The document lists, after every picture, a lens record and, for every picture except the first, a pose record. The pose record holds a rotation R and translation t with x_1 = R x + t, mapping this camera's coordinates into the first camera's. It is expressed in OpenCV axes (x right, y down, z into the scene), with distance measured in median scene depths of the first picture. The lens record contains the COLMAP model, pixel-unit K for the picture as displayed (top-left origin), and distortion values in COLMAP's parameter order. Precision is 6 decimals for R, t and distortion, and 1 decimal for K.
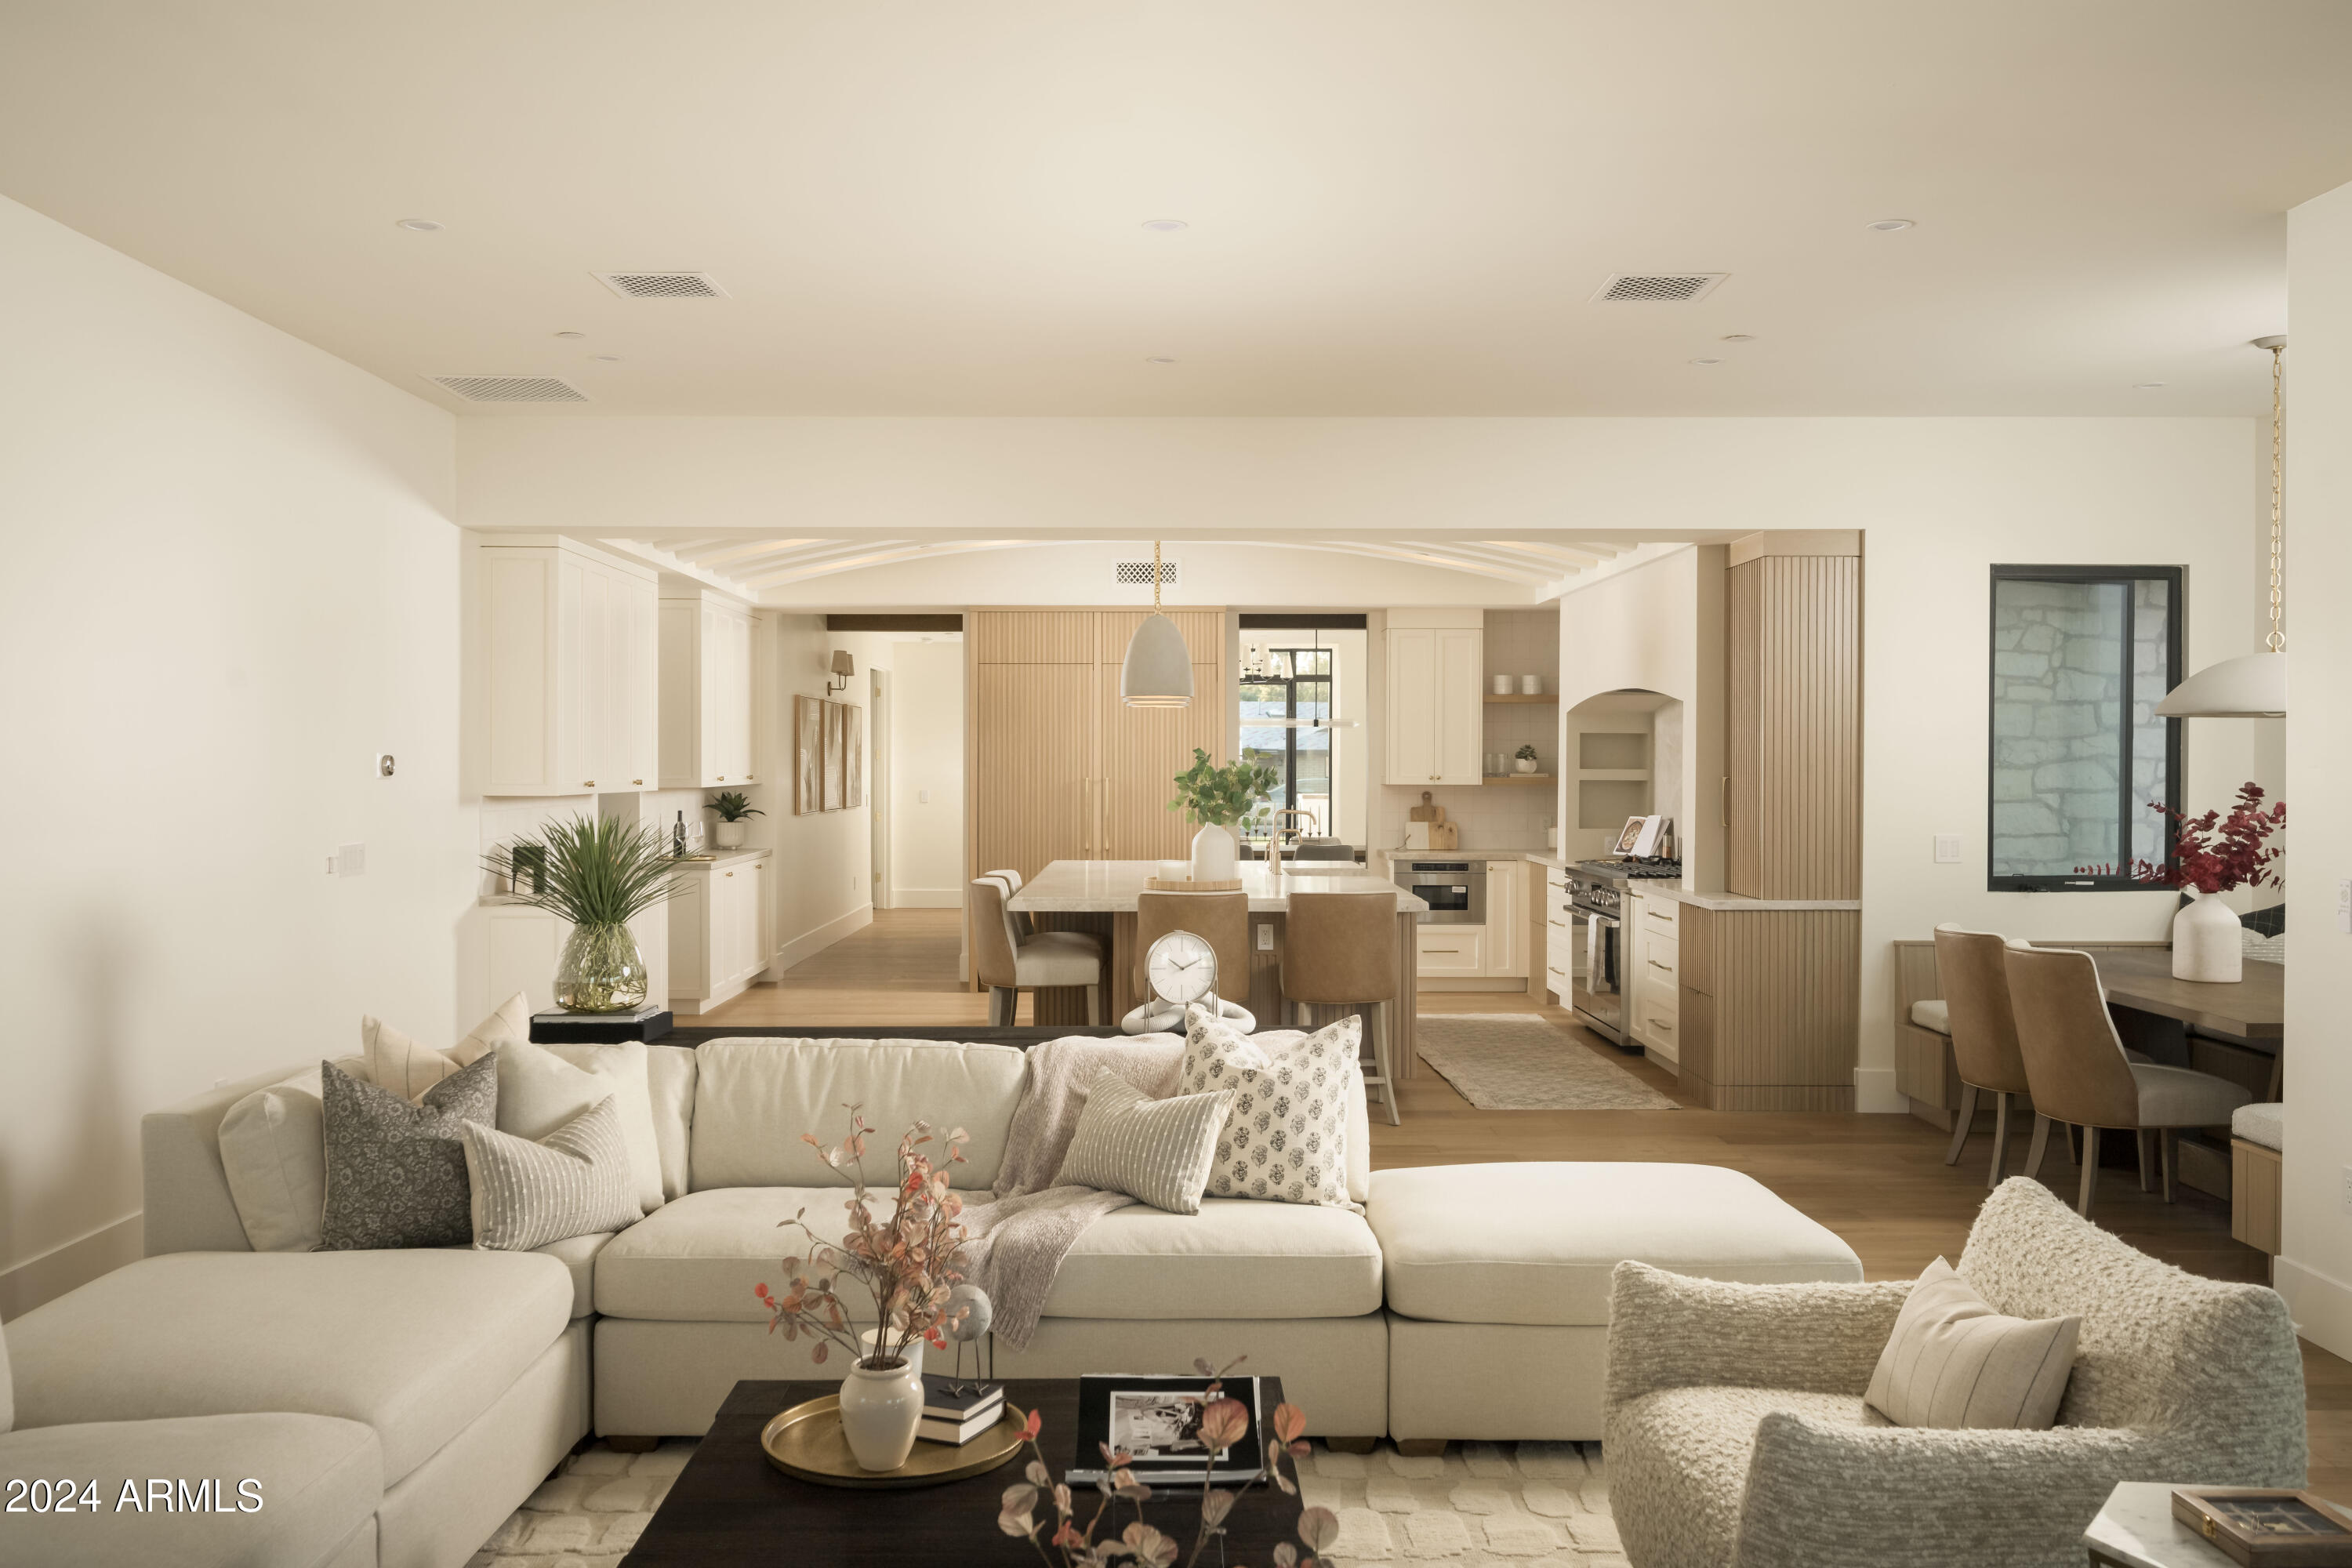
lens RADIAL K [[1882.7, 0, 1169.4], [0, 1882.7, 778.6], [0, 0, 1]] dist [0.009679, 0.000711]
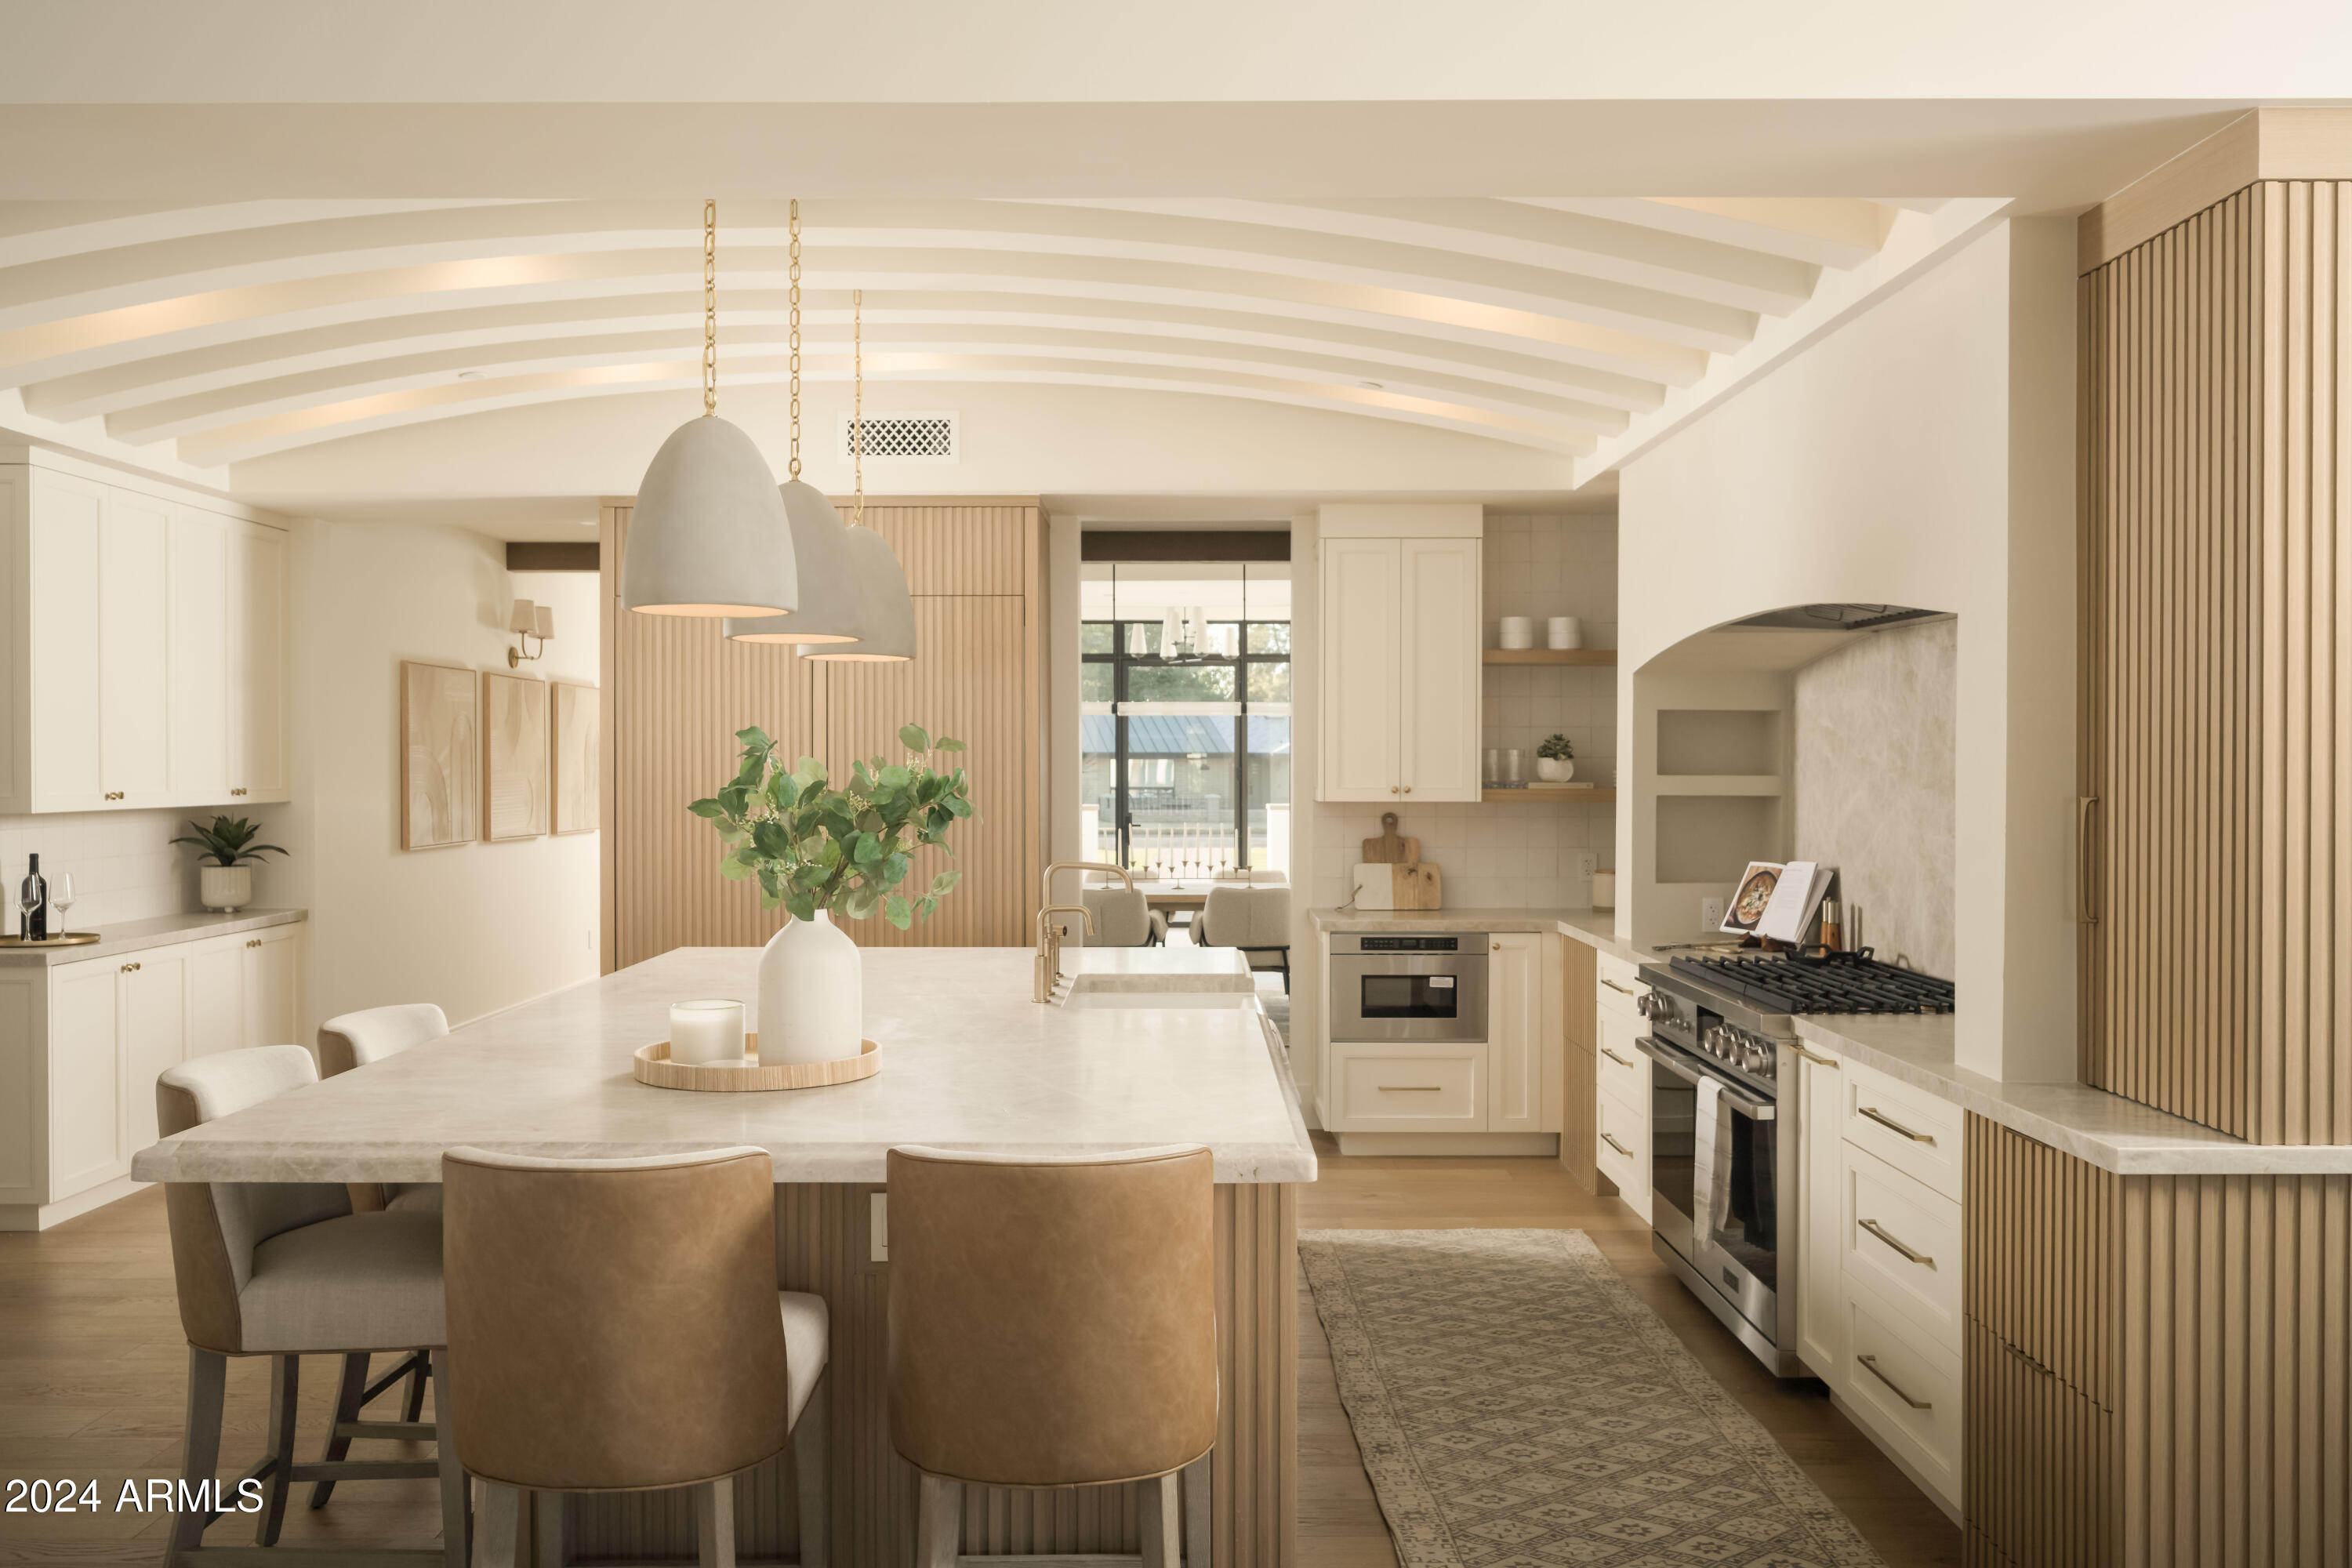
lens RADIAL K [[1844.8, 0, 1181.1], [0, 1844.8, 783.5], [0, 0, 1]] dist [-0.013962, -0.001913]
pose [[0.999997, -0.002254, -0.000851, 0.075124], [0.002255, 0.999997, 0.000546, -0.003167], [0.000849, -0.000548, 0.999999, 0.437682]]
